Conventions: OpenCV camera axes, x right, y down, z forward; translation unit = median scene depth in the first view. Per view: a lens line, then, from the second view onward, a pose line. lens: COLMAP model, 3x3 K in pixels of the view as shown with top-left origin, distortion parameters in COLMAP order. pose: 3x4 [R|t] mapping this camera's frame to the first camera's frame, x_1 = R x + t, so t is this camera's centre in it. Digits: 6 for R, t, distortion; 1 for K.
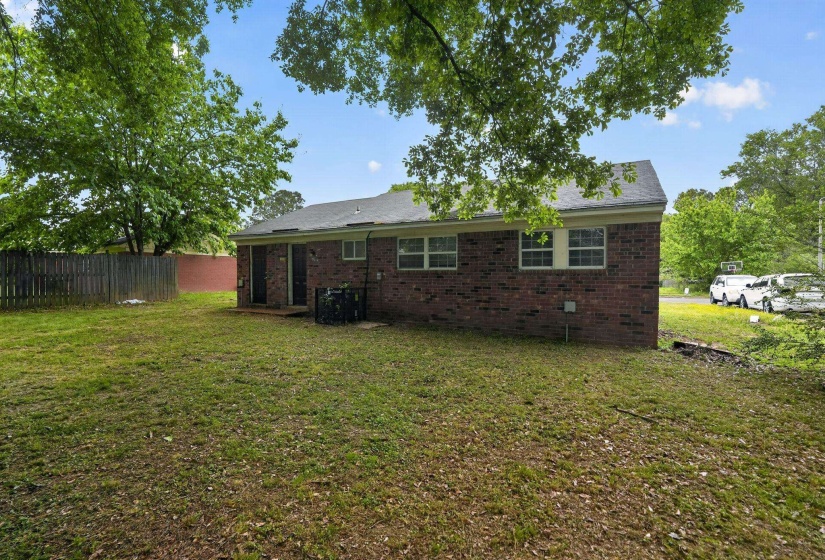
lens RADIAL K [[374.8, 0, 413.5], [0, 374.8, 280.8], [0, 0, 1]] dist [-0.012102, 0.000292]
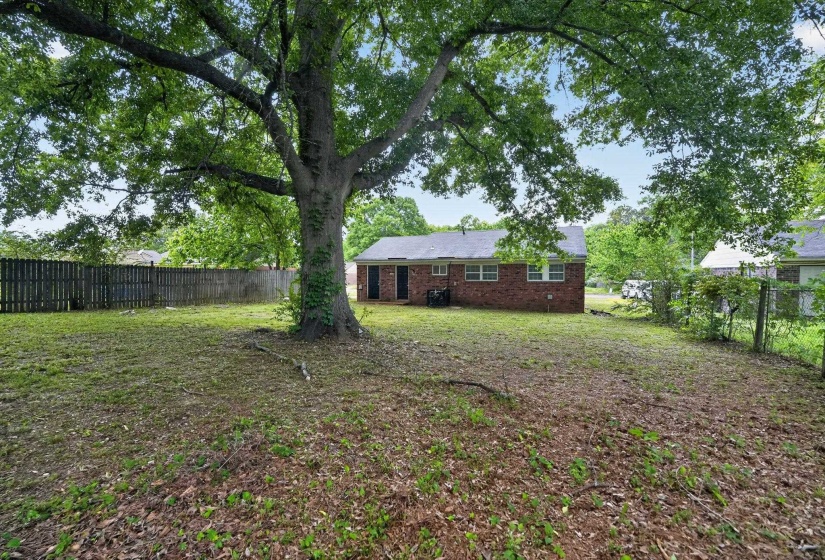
lens RADIAL K [[374.8, 0, 410.8], [0, 374.8, 278.7], [0, 0, 1]] dist [-0.012102, 0.000292]
pose [[0.992984, -0.002477, 0.118221, -0.596319], [0.003450, 0.999962, -0.008025, -0.025045], [-0.118197, 0.008377, 0.992955, -1.012779]]
